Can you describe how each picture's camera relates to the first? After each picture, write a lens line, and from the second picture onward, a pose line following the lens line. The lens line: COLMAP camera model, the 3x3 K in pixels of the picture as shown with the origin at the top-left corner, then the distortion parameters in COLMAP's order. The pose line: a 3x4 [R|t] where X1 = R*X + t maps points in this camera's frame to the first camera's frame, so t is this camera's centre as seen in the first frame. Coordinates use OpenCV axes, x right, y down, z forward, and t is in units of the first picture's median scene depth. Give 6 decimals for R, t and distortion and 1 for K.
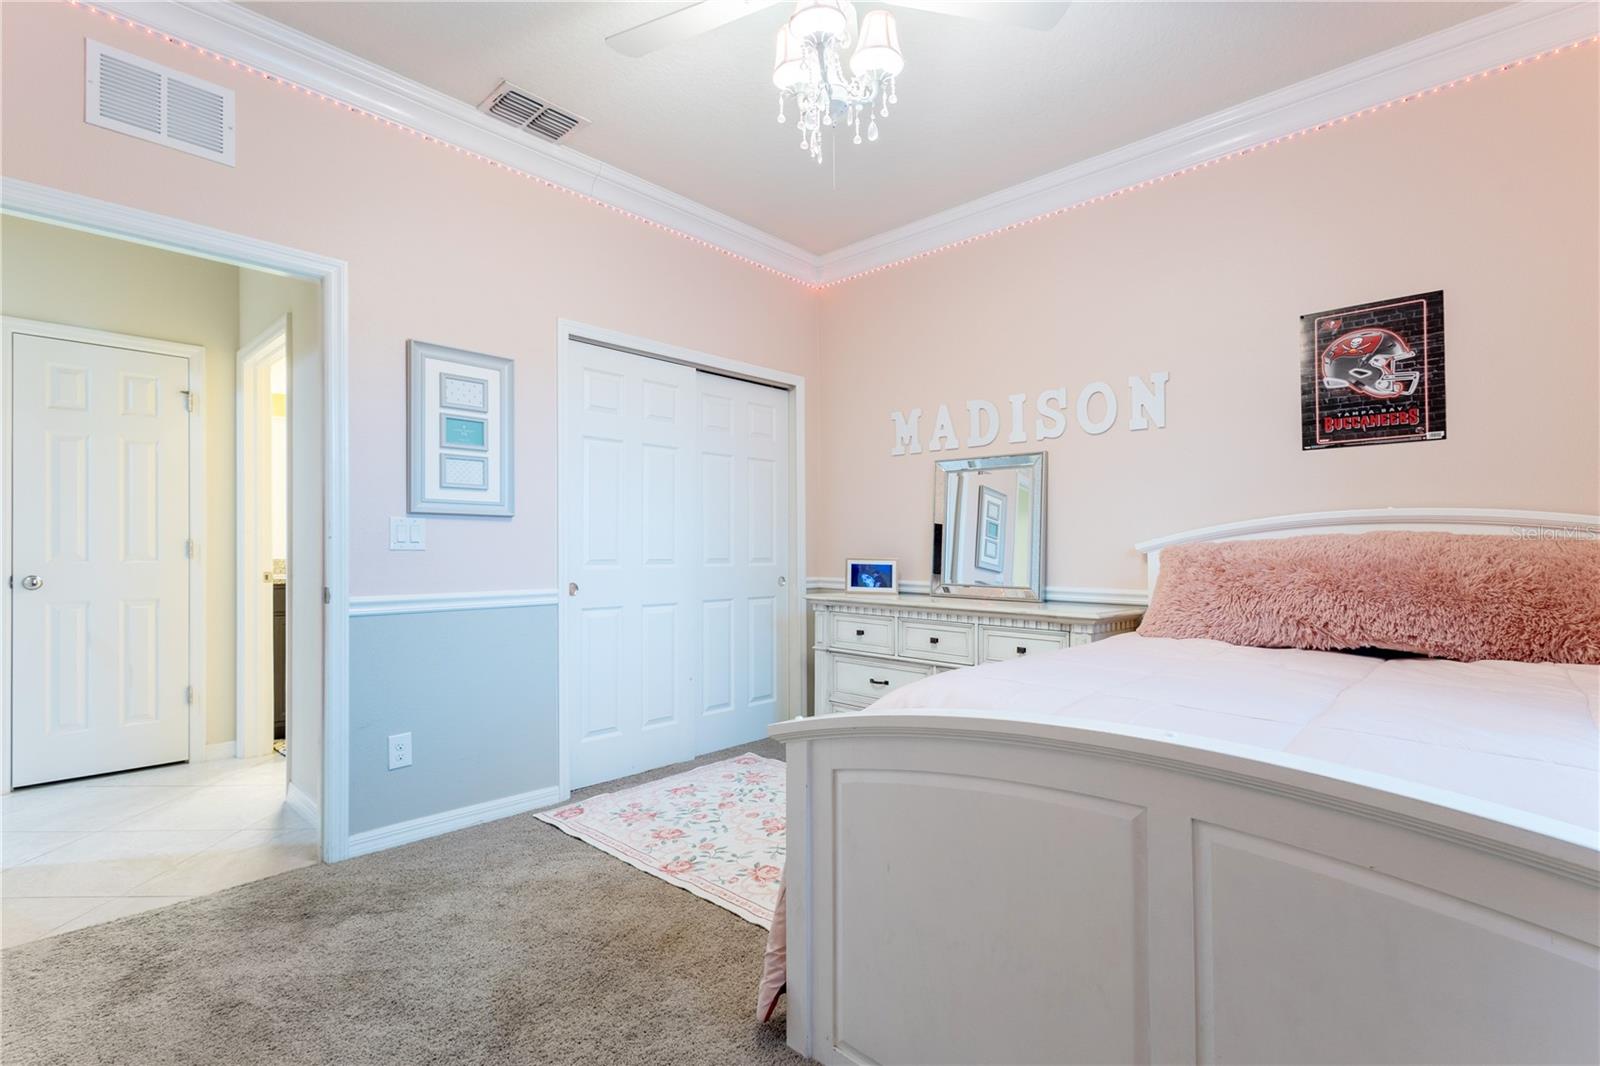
lens RADIAL K [[757.5, 0, 805.2], [0, 757.5, 547.9], [0, 0, 1]] dist [0.016520, -0.004947]
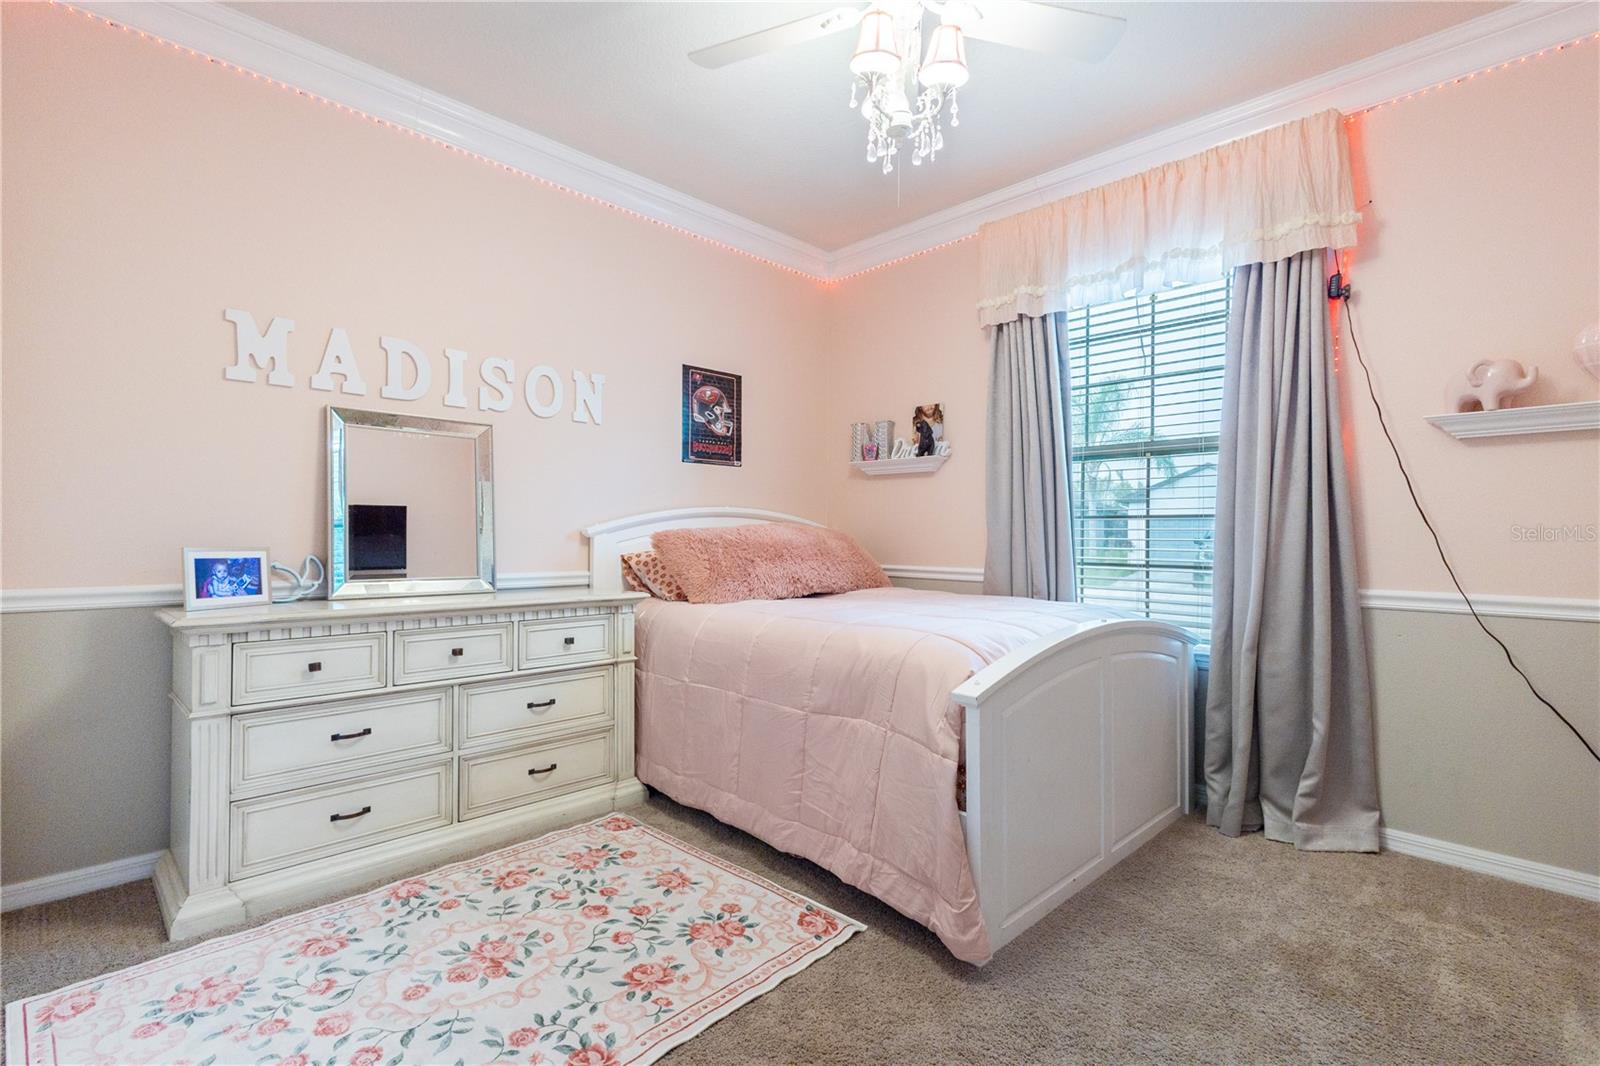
lens RADIAL K [[757.5, 0, 805.9], [0, 757.5, 527.5], [0, 0, 1]] dist [0.016520, -0.004947]
pose [[0.007843, 0.007593, 0.999940, -0.713073], [-0.005304, 0.999957, -0.007551, -0.000078], [-0.999955, -0.005244, 0.007883, 0.763221]]
